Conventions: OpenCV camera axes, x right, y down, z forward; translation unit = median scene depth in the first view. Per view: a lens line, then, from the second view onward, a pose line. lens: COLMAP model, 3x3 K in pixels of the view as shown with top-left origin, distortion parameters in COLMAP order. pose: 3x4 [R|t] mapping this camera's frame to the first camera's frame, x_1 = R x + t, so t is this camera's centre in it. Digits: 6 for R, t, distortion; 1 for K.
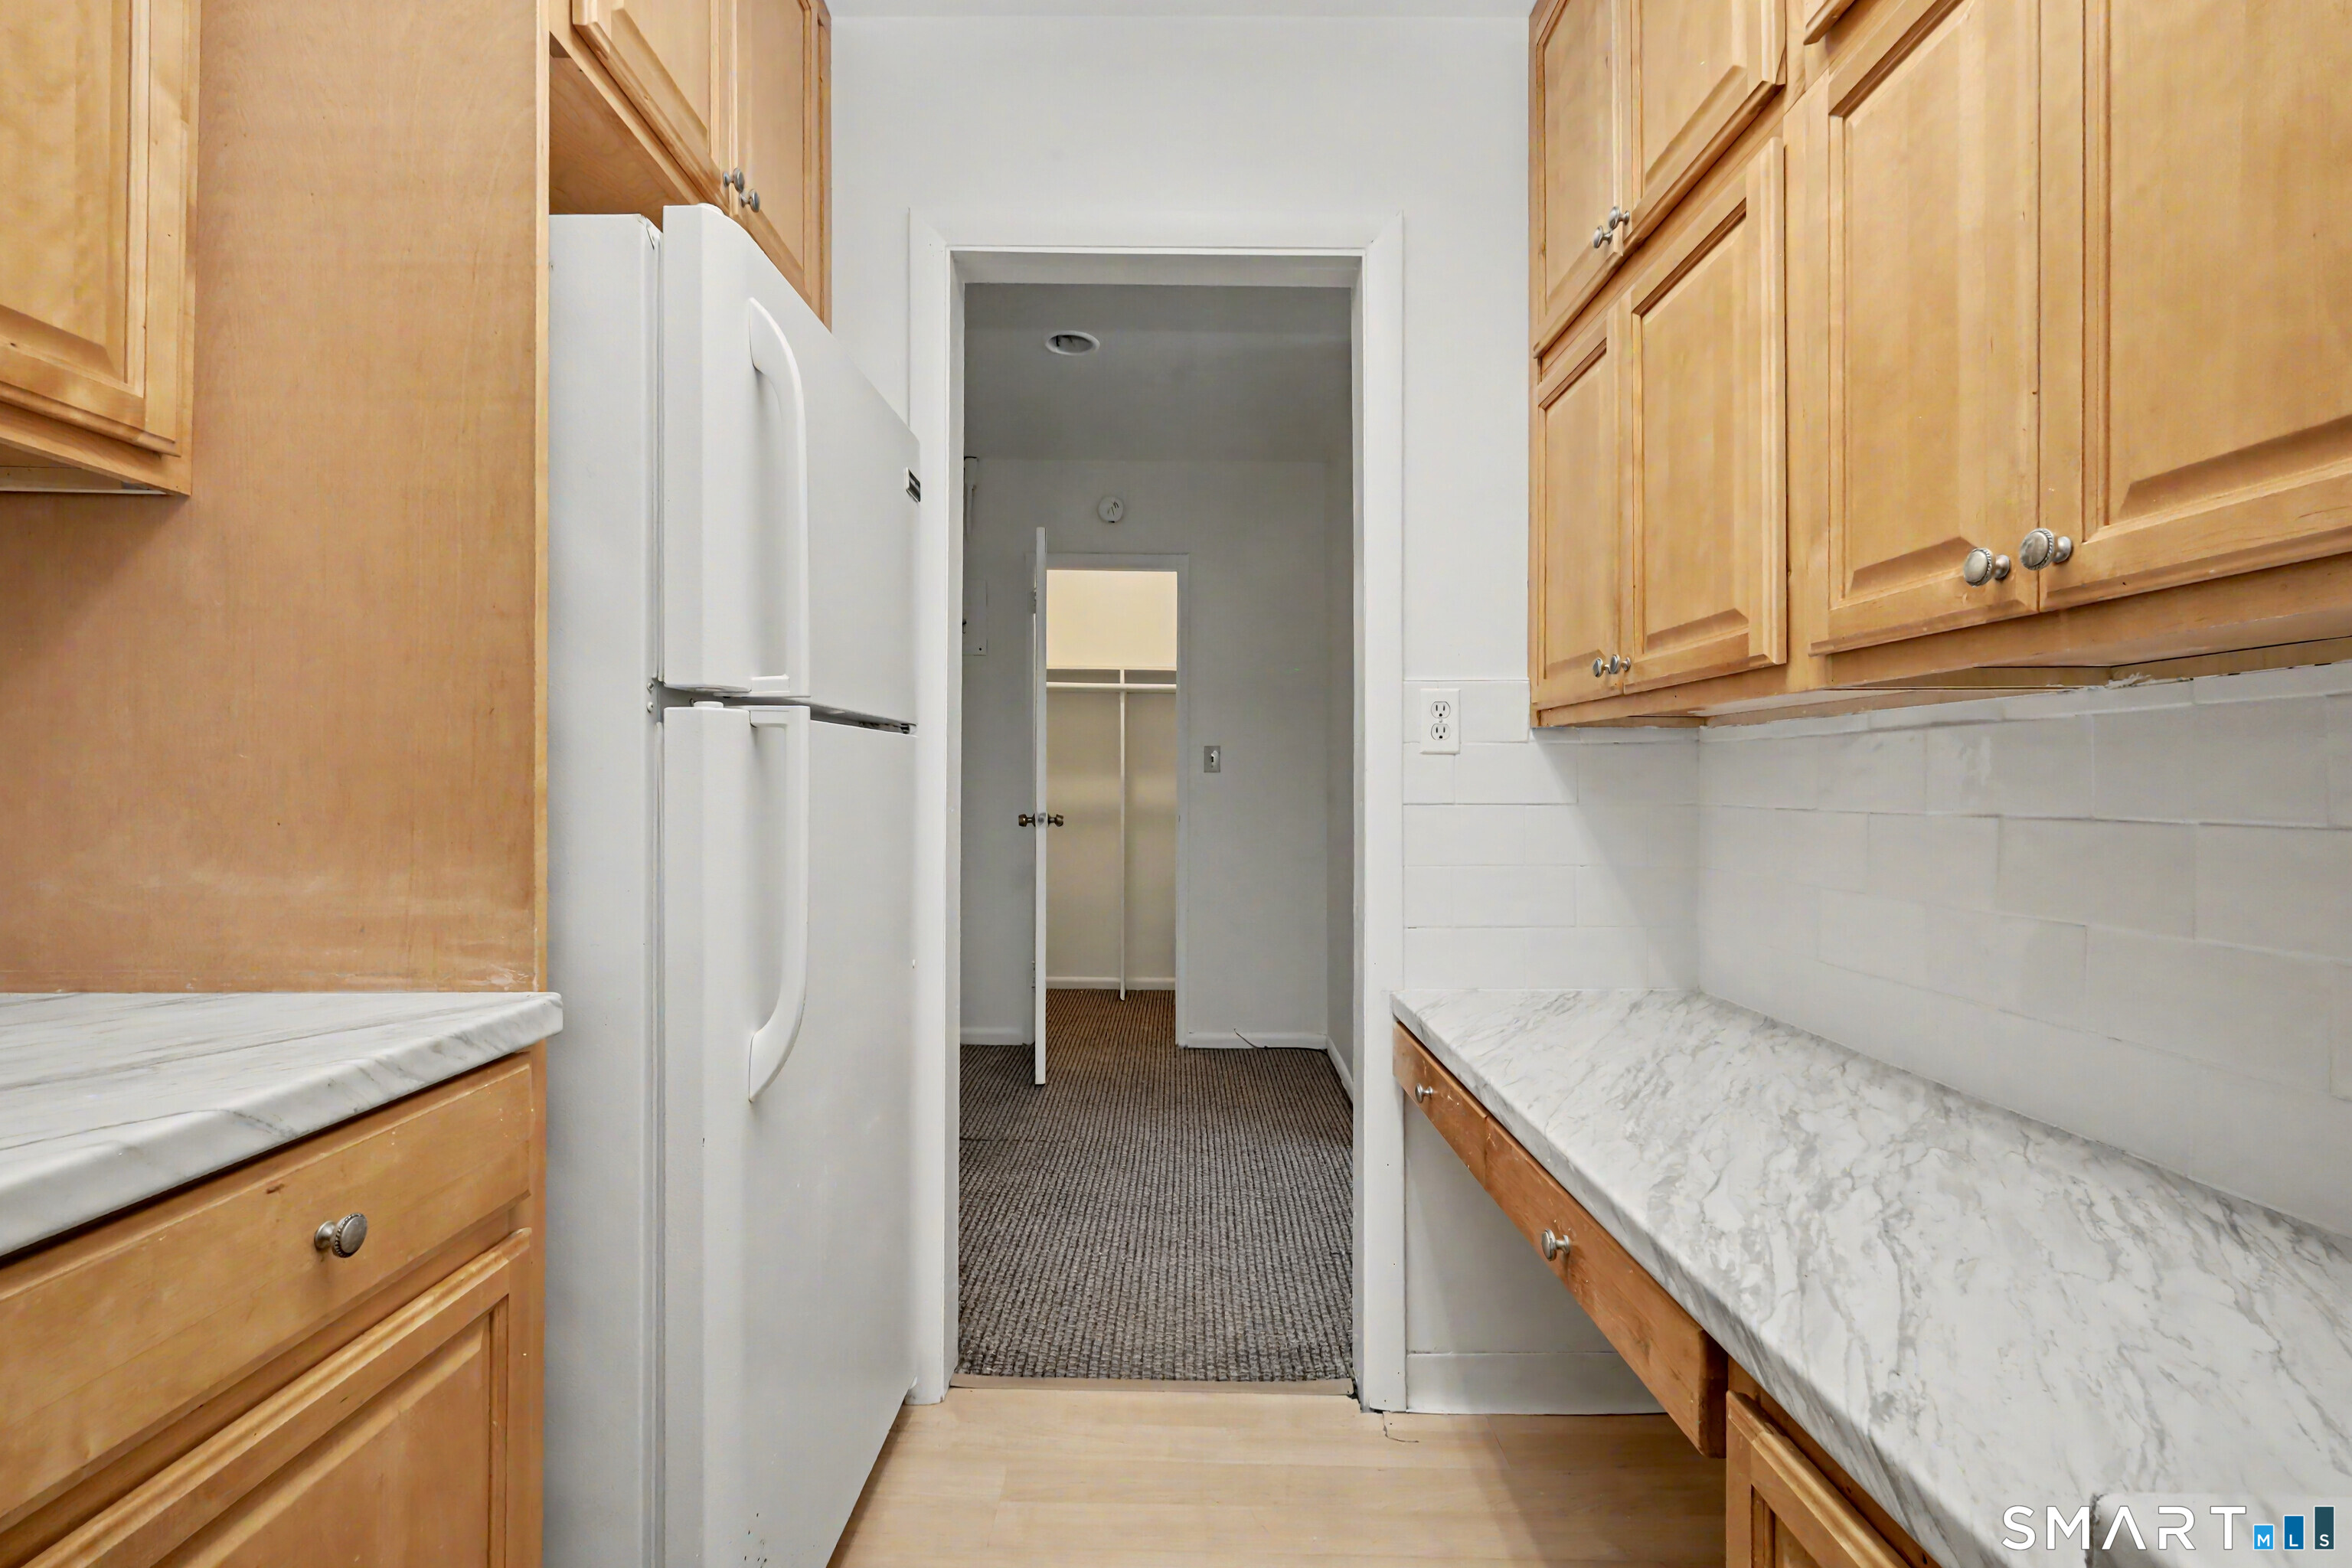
lens RADIAL K [[1040.7, 0, 1184.4], [0, 1040.7, 780.7], [0, 0, 1]] dist [-0.001691, -0.000334]
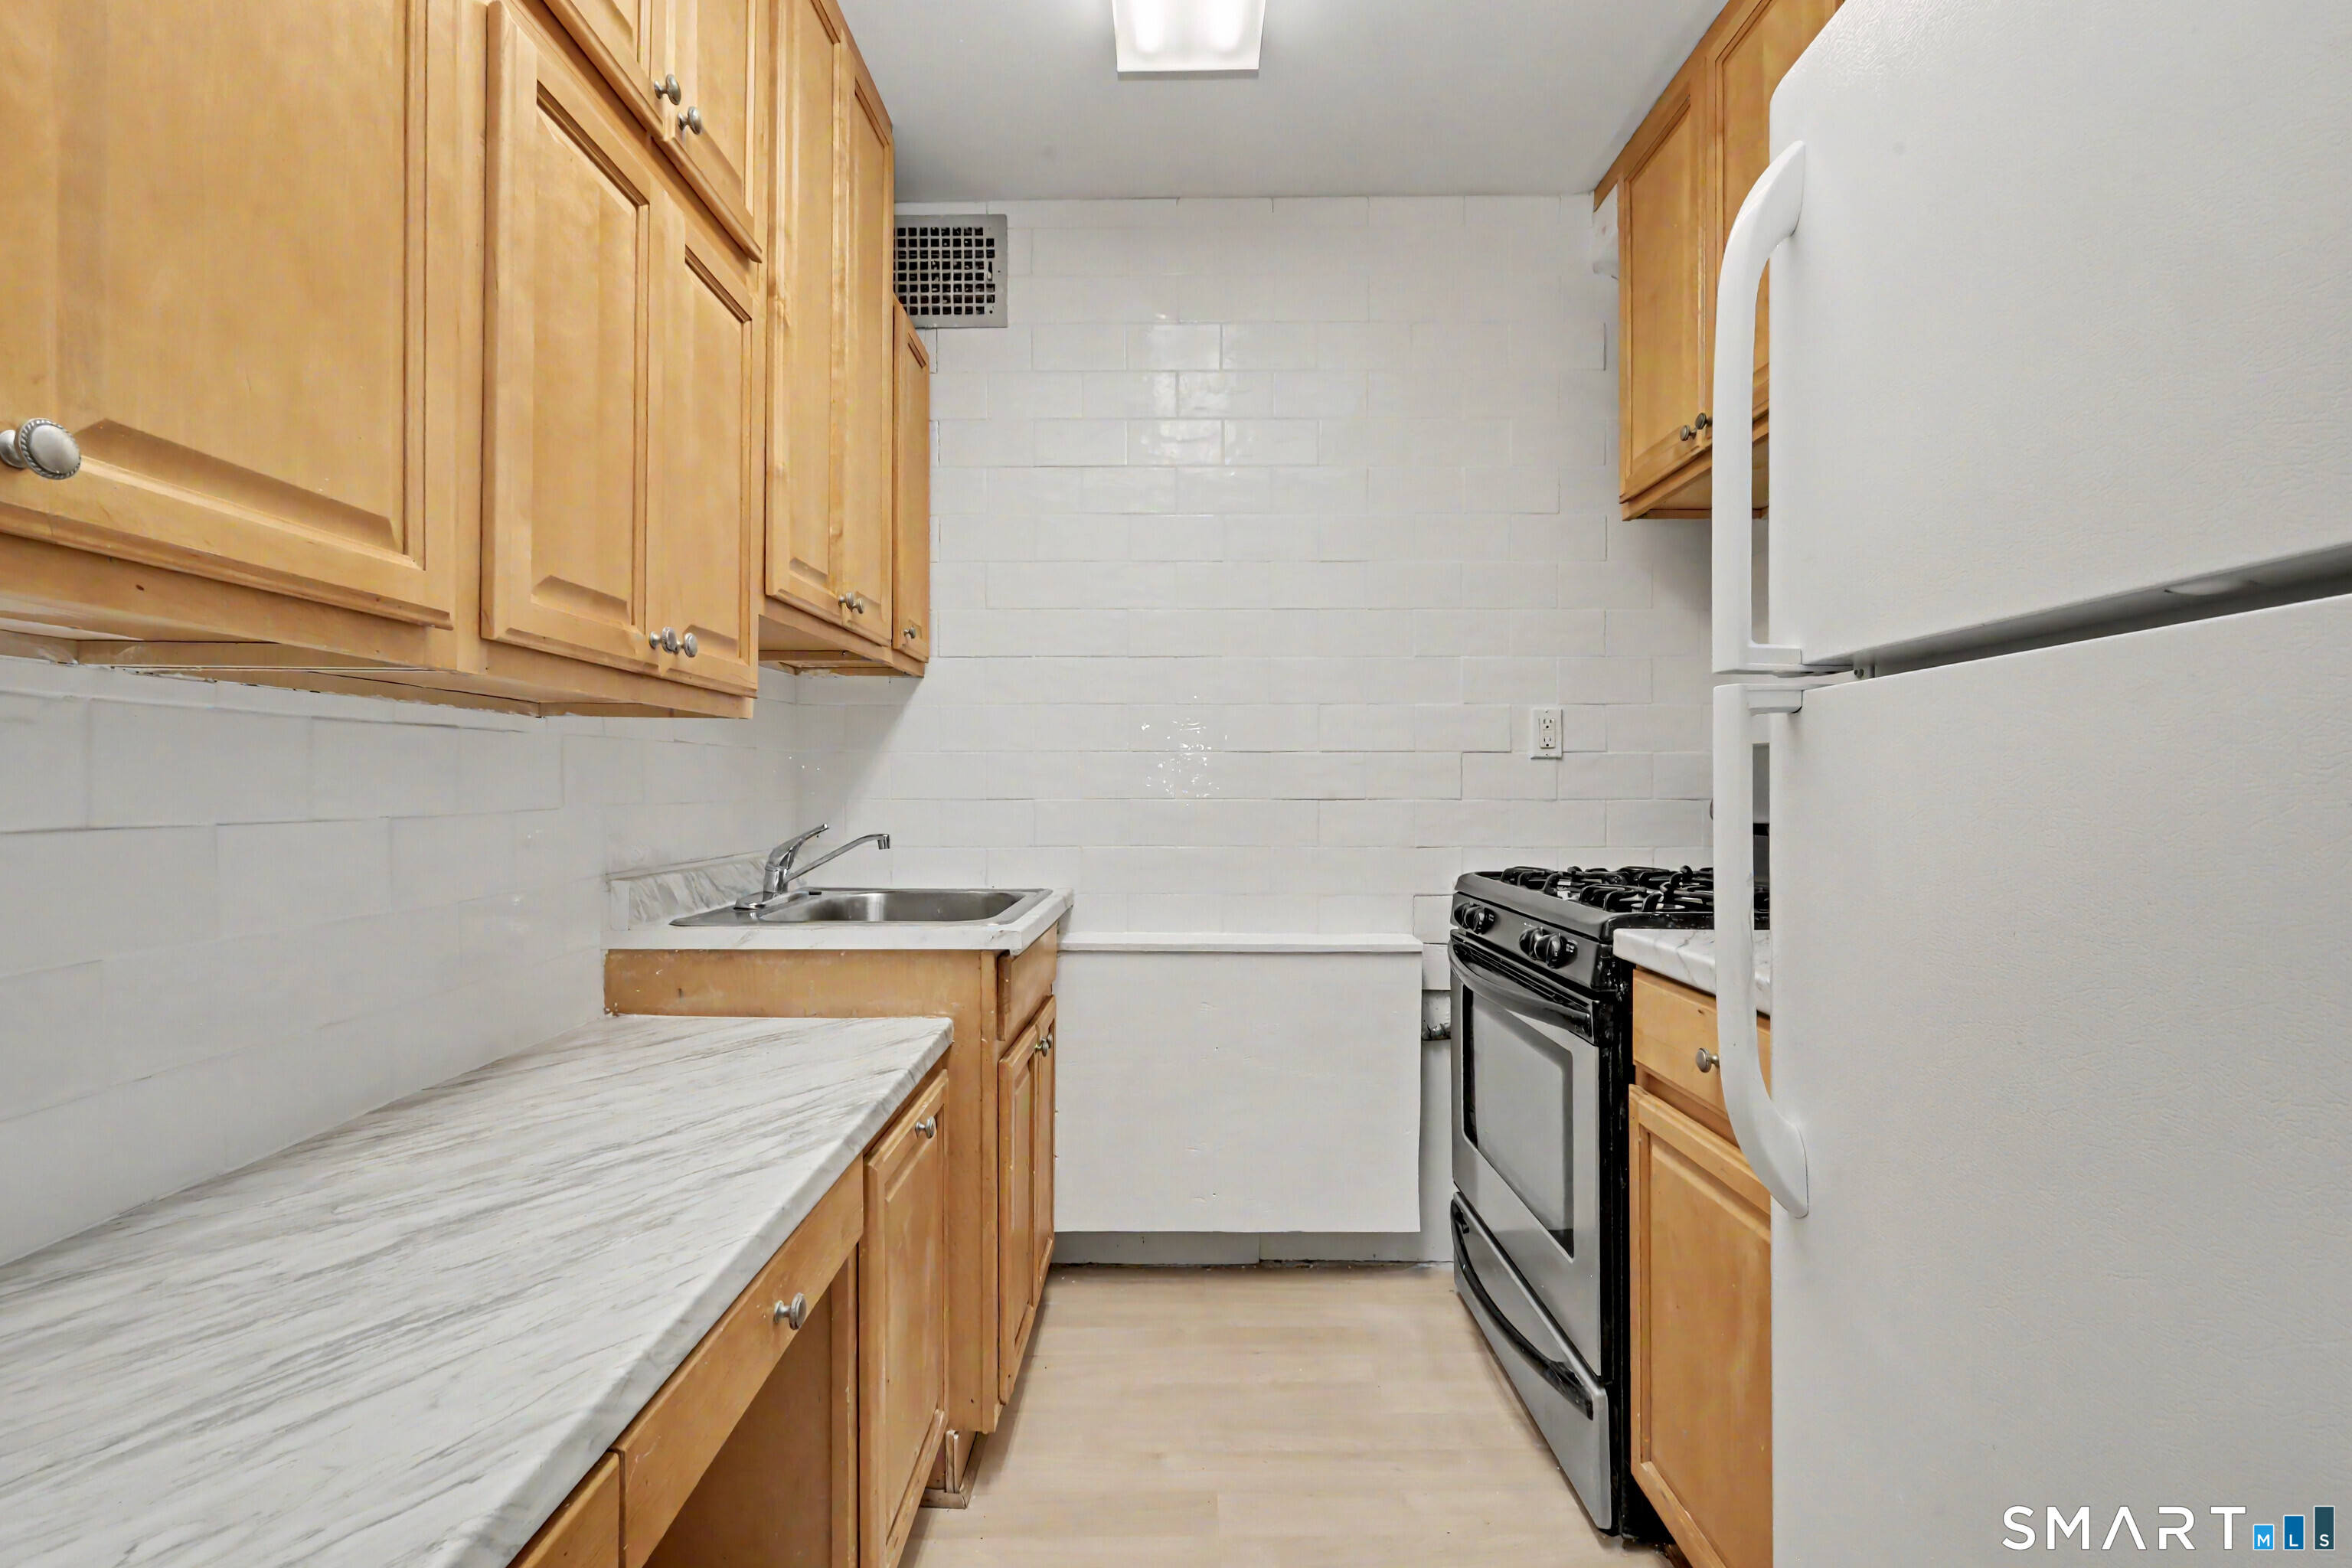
lens RADIAL K [[1040.7, 0, 1184.4], [0, 1040.7, 780.7], [0, 0, 1]] dist [-0.001691, -0.000334]
pose [[-0.999985, -0.003522, 0.004246, 0.022064], [-0.003570, 0.999927, -0.011518, 0.005671], [-0.004205, -0.011533, -0.999925, 2.131479]]
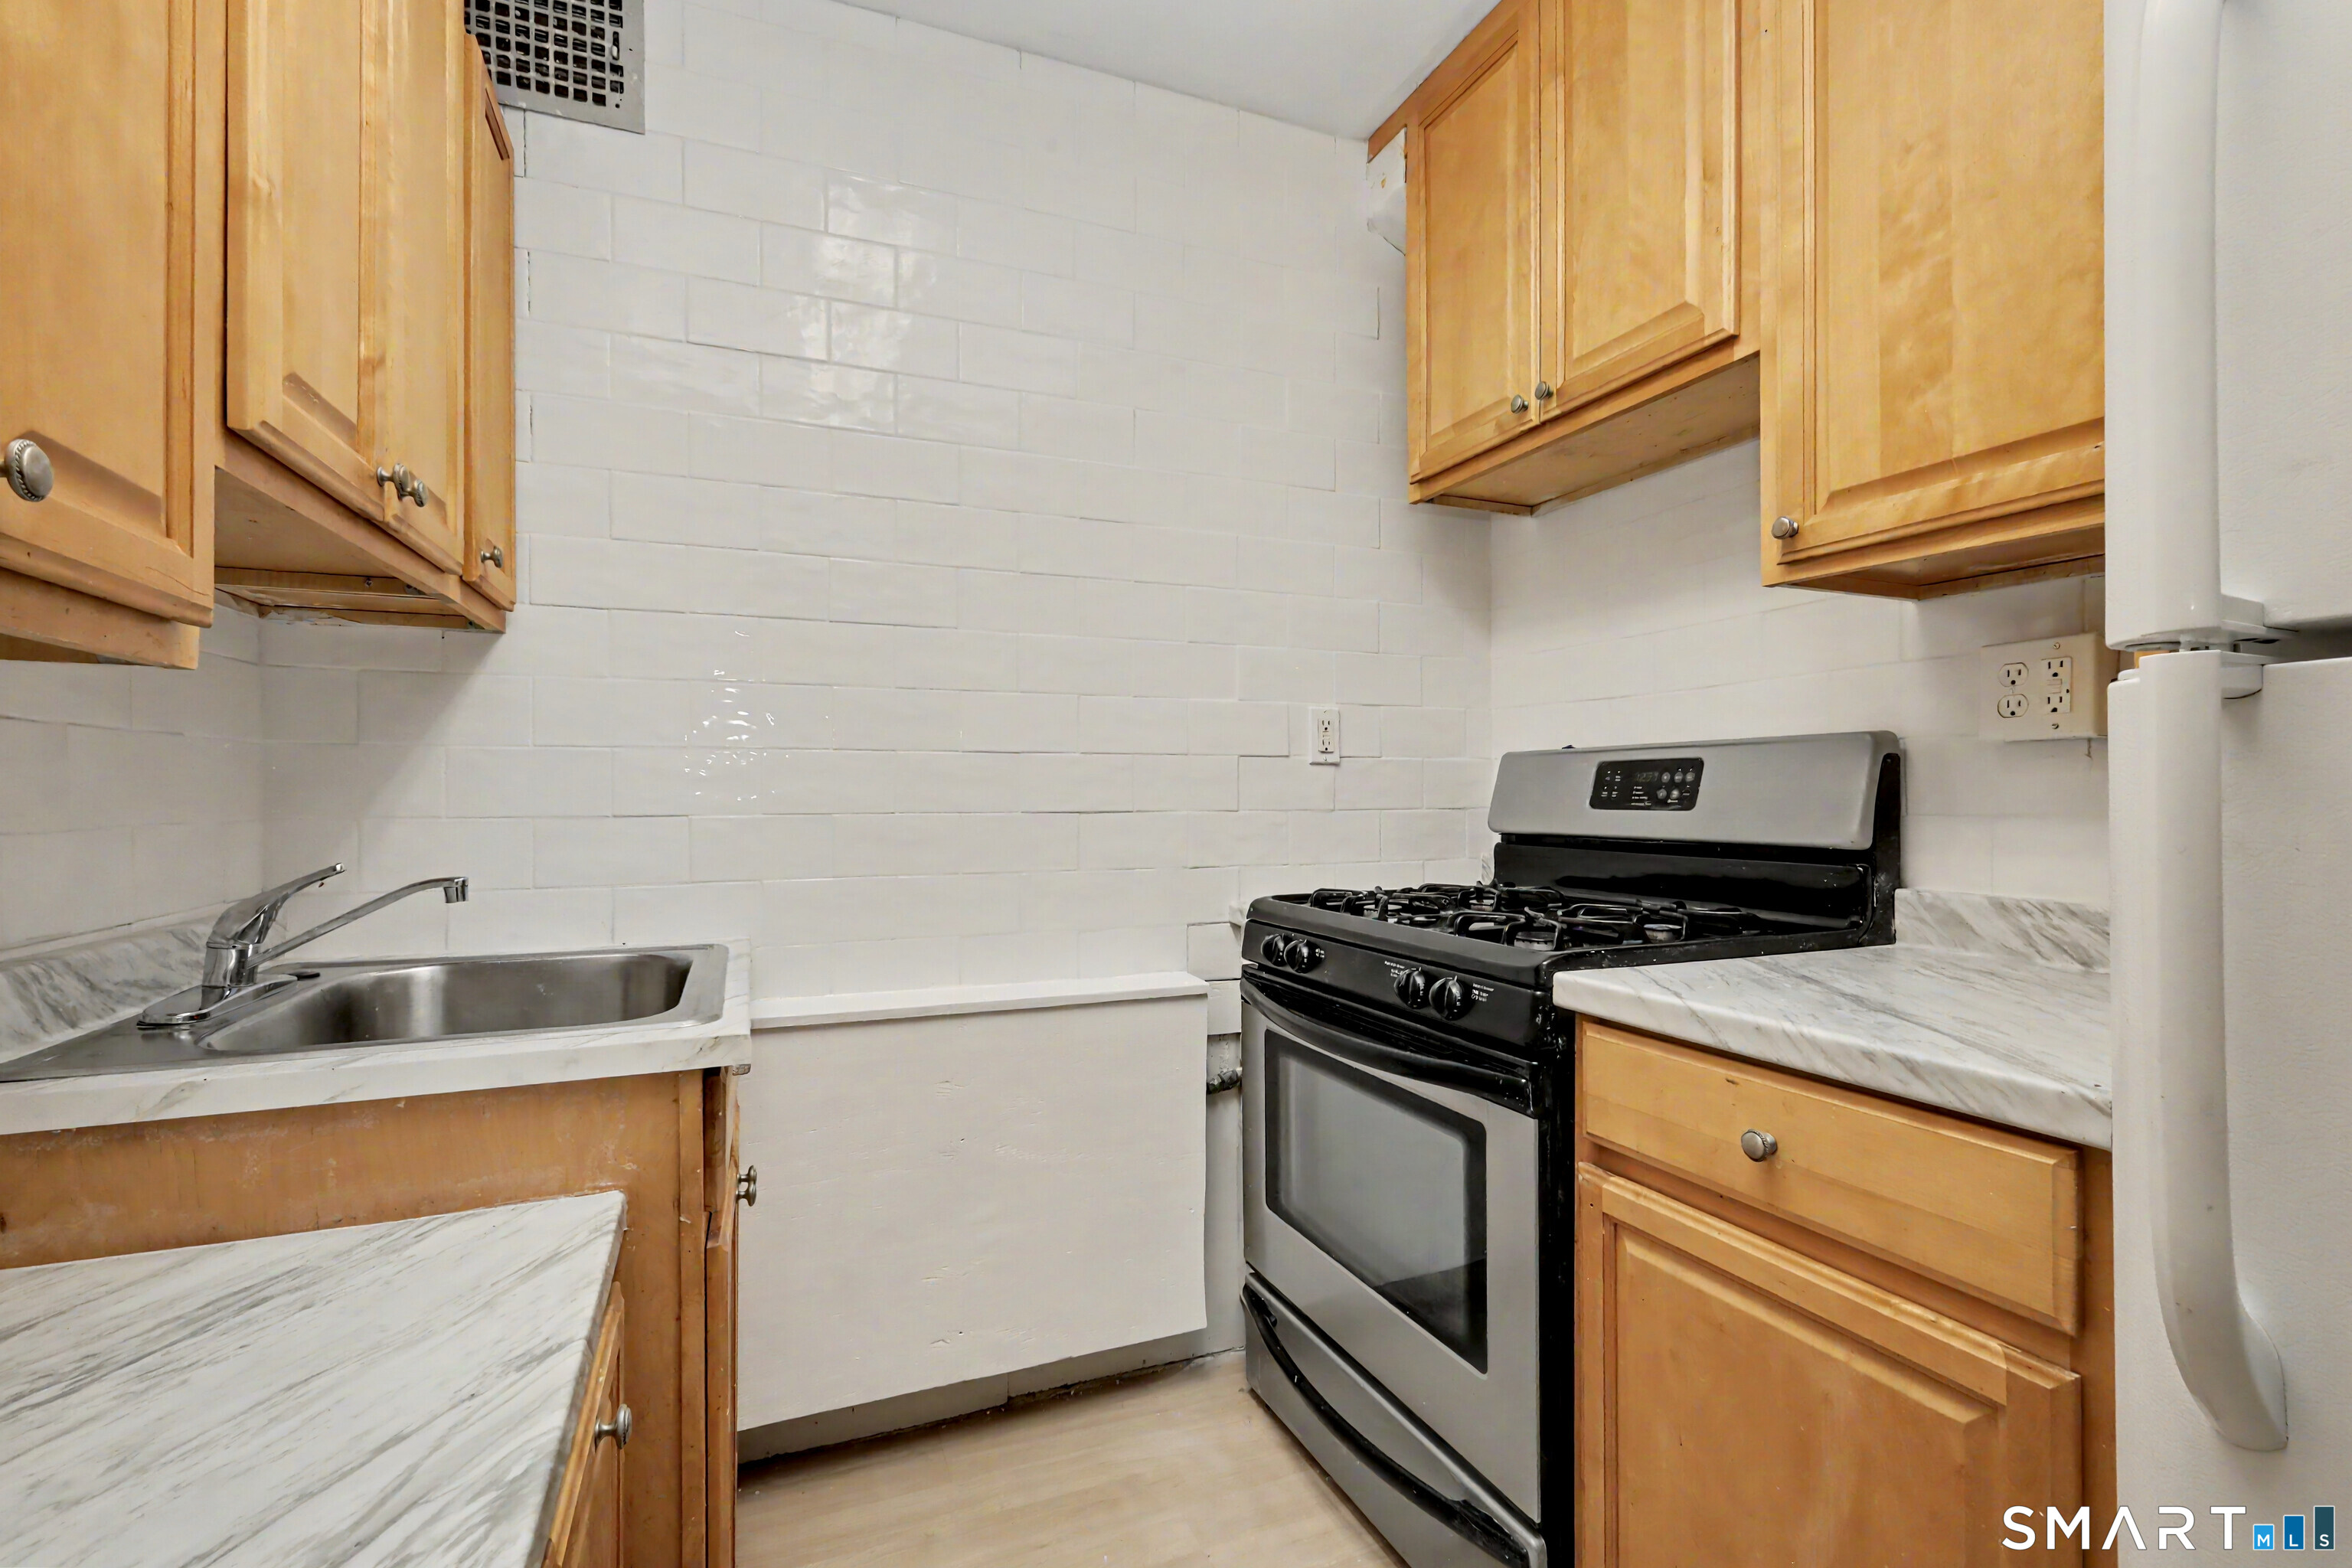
lens RADIAL K [[1036.5, 0, 1178.1], [0, 1036.5, 790.7], [0, 0, 1]] dist [0.000994, 0.000061]
pose [[-0.925027, -0.002696, -0.379892, 0.305640], [0.000345, 0.999968, -0.007938, -0.005840], [0.379901, -0.007474, -0.924997, 1.543416]]
